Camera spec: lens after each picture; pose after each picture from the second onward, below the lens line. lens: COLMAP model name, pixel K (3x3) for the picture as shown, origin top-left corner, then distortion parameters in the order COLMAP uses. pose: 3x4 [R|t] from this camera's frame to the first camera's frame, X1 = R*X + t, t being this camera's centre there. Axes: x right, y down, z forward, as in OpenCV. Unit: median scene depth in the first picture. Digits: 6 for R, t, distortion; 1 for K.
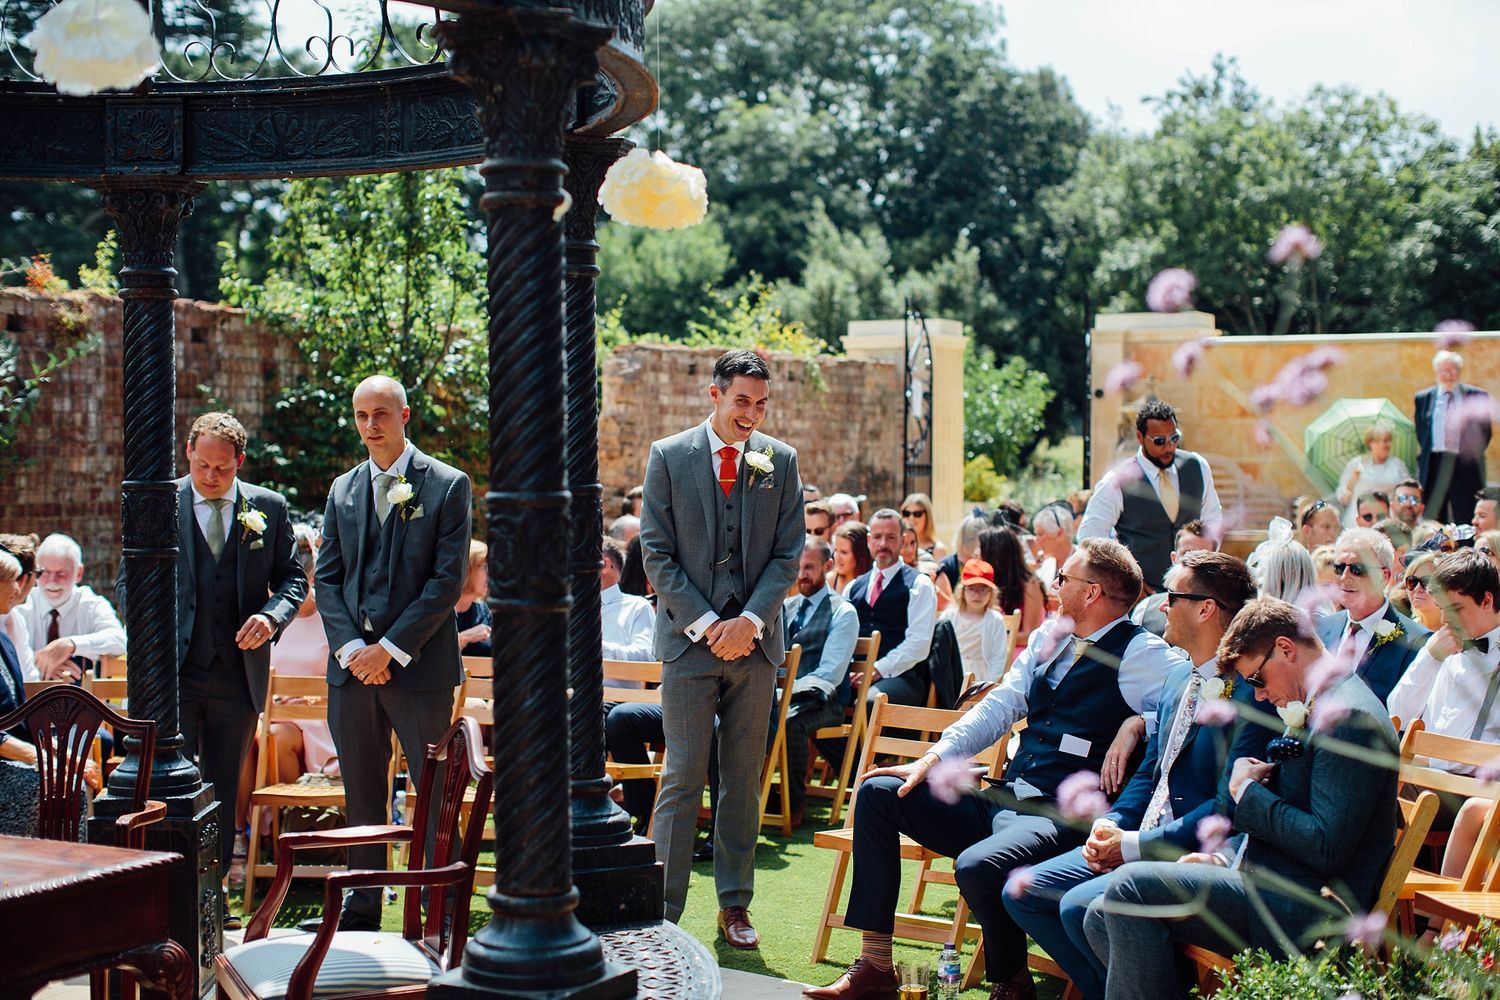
lens RADIAL K [[2260.5, 0, 769.4], [0, 2260.5, 500.2], [0, 0, 1]] dist [-0.196419, 0.653627]
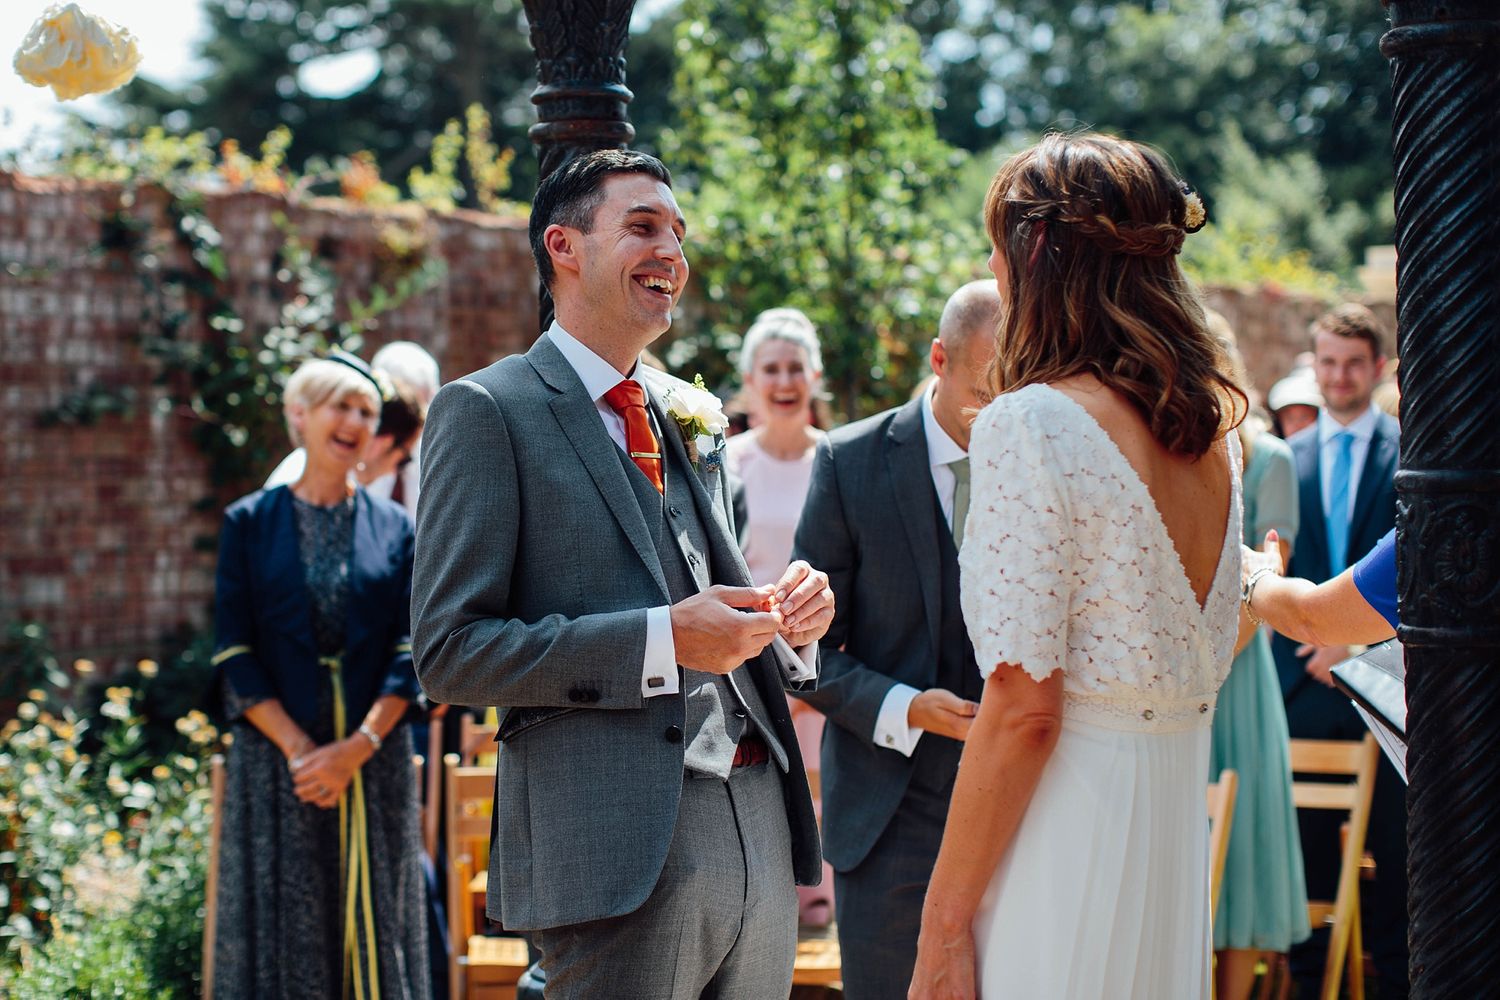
lens RADIAL K [[2181.1, 0, 750.0], [0, 2181.1, 500.0], [0, 0, 1]] dist [-0.086535, 0.069926]
pose [[0.992367, -0.004655, -0.123228, -0.092774], [0.006300, 0.999896, 0.012958, -0.004231], [0.123155, -0.013636, 0.992294, 0.252015]]
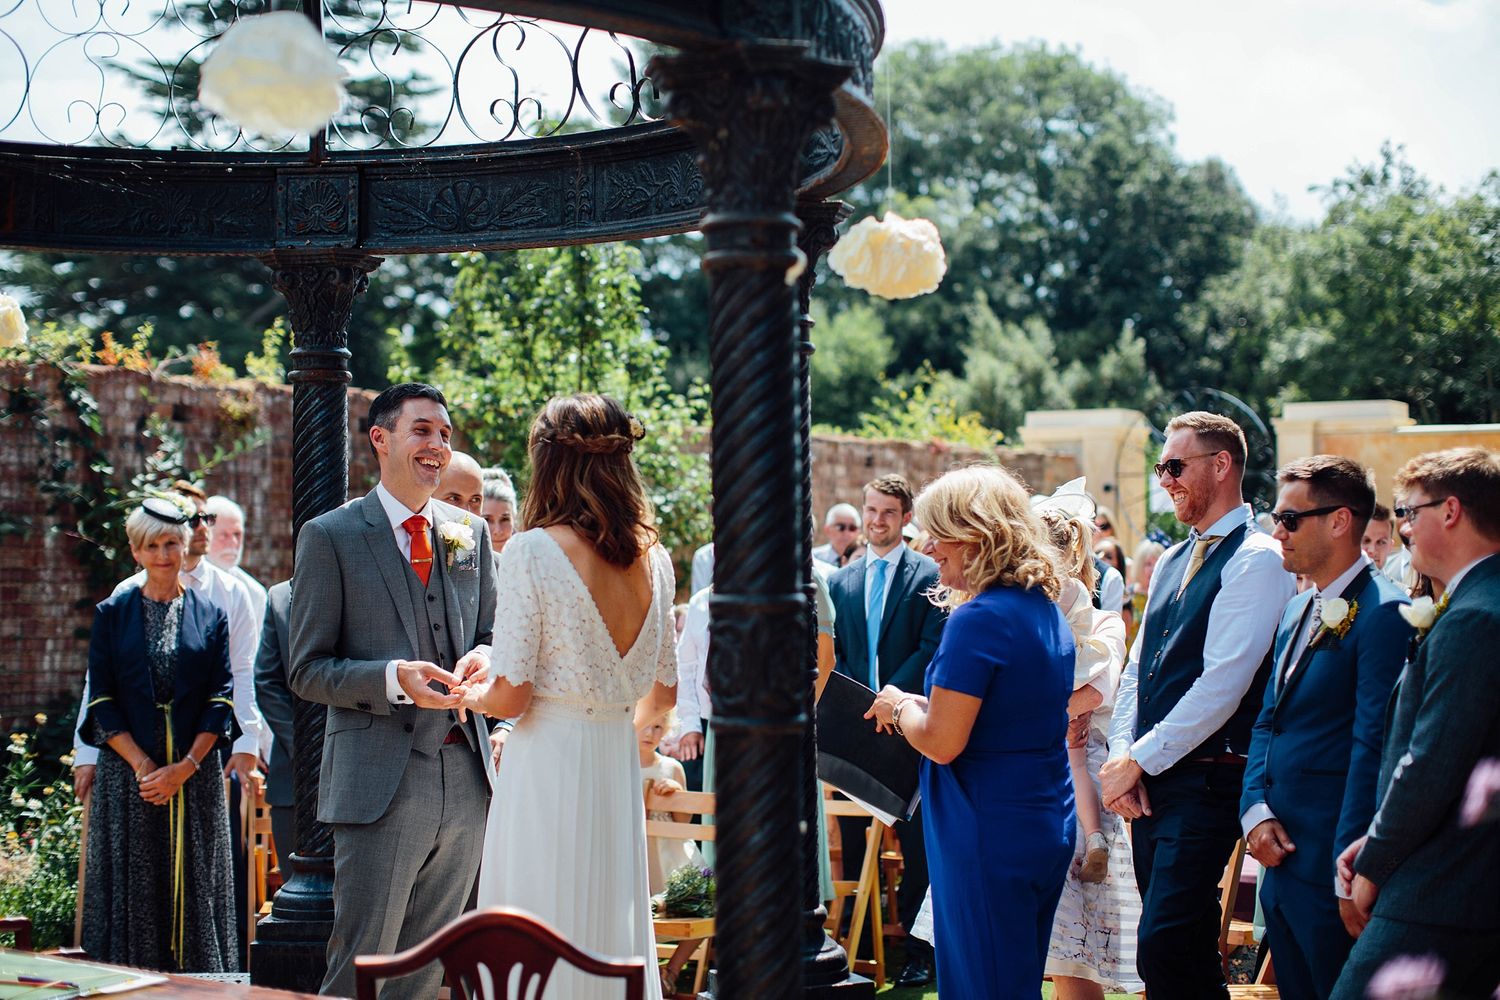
lens RADIAL K [[2181.1, 0, 750.0], [0, 2181.1, 500.0], [0, 0, 1]] dist [-0.086535, 0.069926]
pose [[0.997511, -0.000785, -0.070501, -0.019119], [-0.002176, 0.999119, -0.041911, -0.001868], [0.070472, 0.041960, 0.996631, 0.060625]]
